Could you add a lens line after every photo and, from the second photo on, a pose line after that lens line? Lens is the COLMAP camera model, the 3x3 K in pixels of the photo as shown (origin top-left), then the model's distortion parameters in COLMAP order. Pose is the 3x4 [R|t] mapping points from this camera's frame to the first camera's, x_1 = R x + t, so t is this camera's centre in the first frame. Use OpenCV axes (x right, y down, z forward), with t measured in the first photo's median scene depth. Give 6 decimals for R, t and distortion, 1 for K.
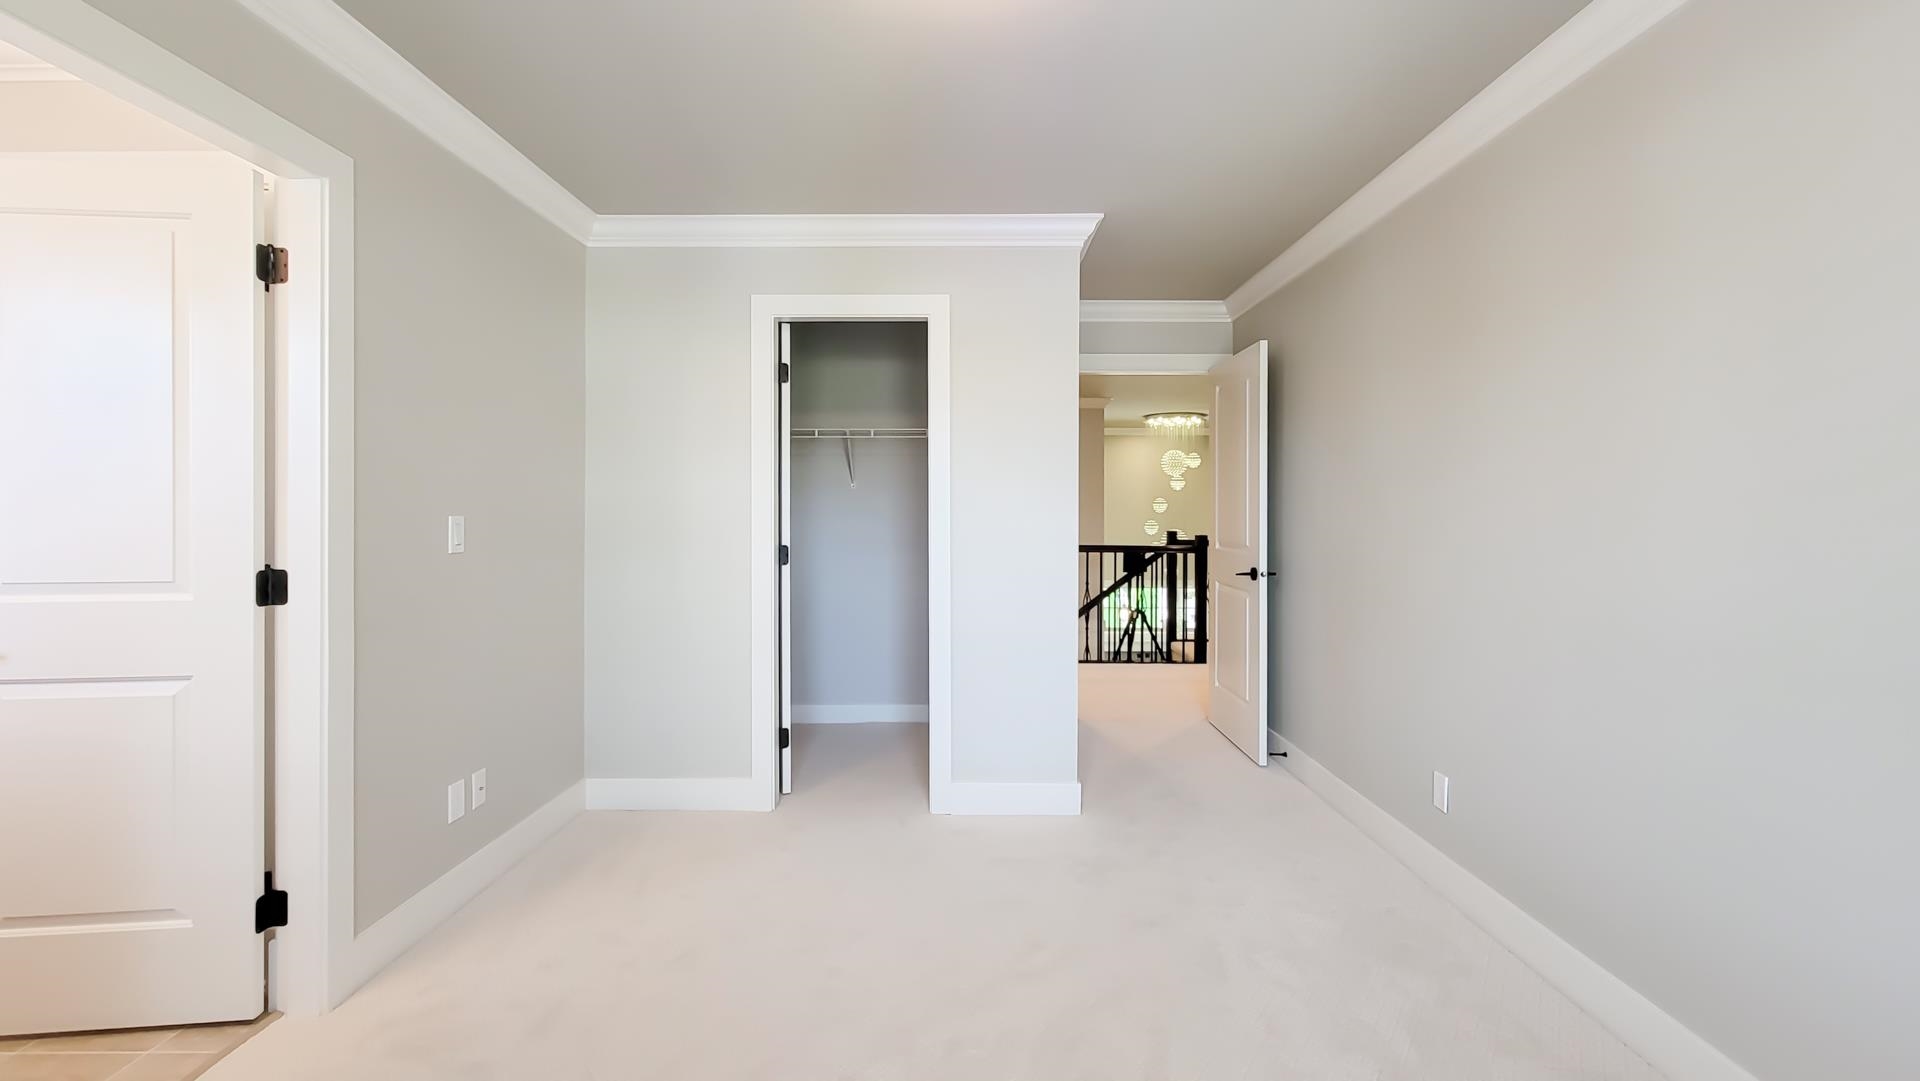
lens RADIAL K [[795.8, 0, 969.4], [0, 795.8, 536.4], [0, 0, 1]] dist [0.002939, 0.001034]
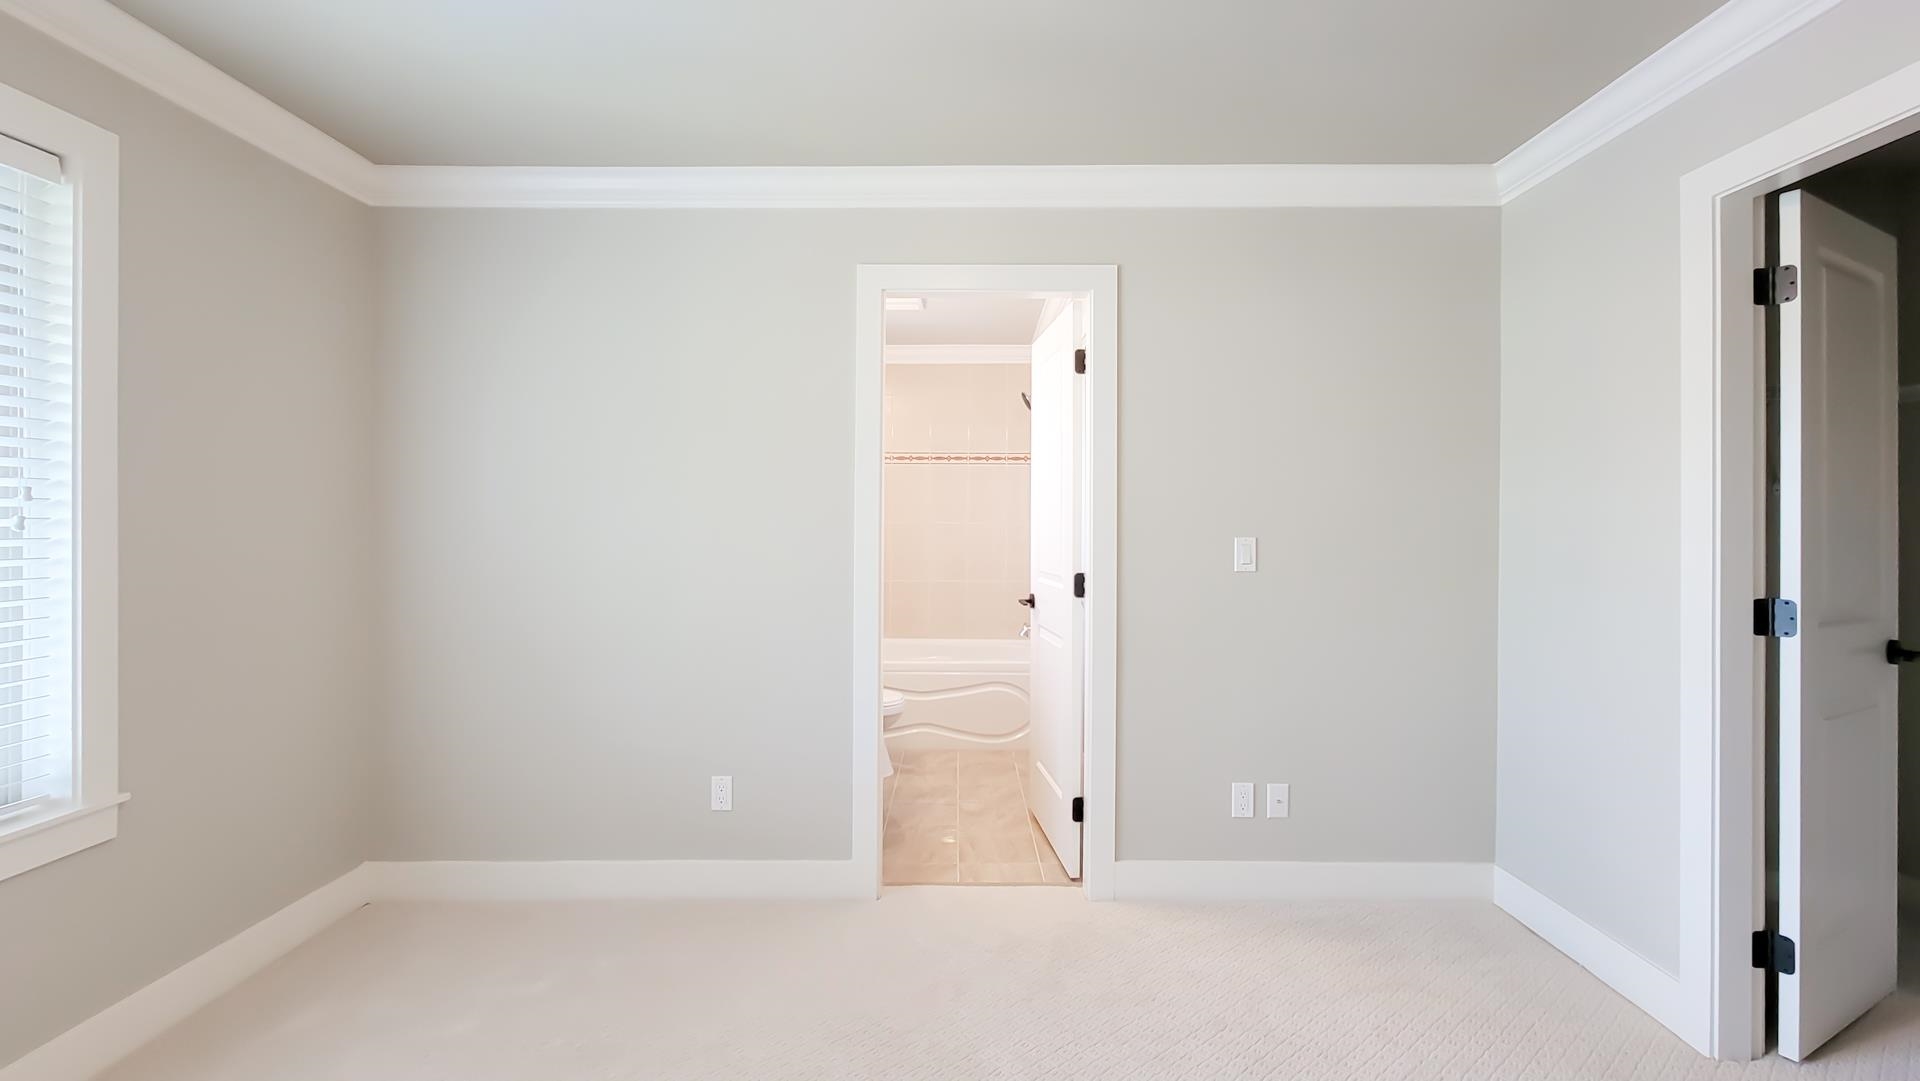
lens RADIAL K [[795.8, 0, 963.7], [0, 795.8, 521.6], [0, 0, 1]] dist [0.002939, 0.001034]
pose [[-0.016073, 0.006023, -0.999853, 0.334796], [-0.028211, 0.999581, 0.006475, -0.032948], [0.999473, 0.028311, -0.015896, 0.471361]]
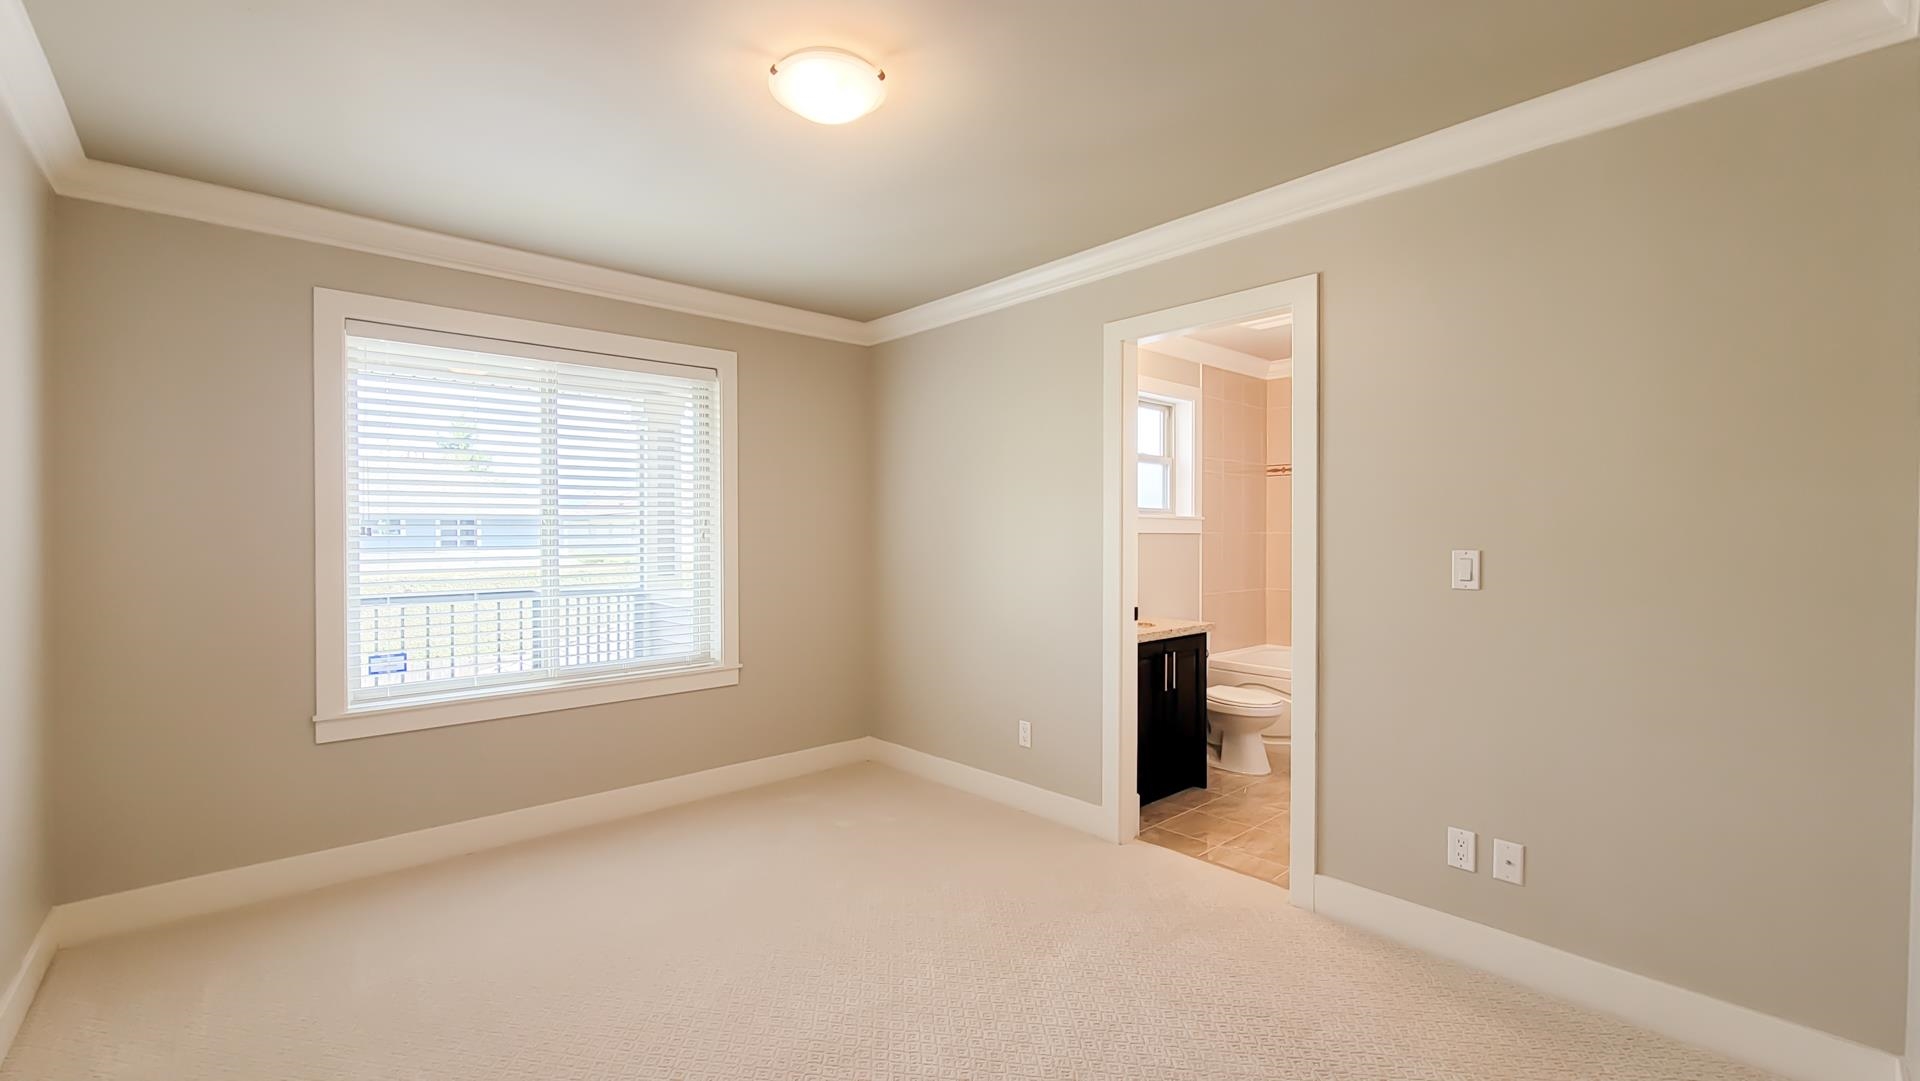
lens RADIAL K [[795.8, 0, 955.7], [0, 795.8, 549.0], [0, 0, 1]] dist [0.002939, 0.001034]
pose [[-0.746958, 0.018557, -0.664612, 0.327565], [-0.011743, 0.999086, 0.041094, -0.044238], [0.664767, 0.038500, -0.746058, 0.974692]]
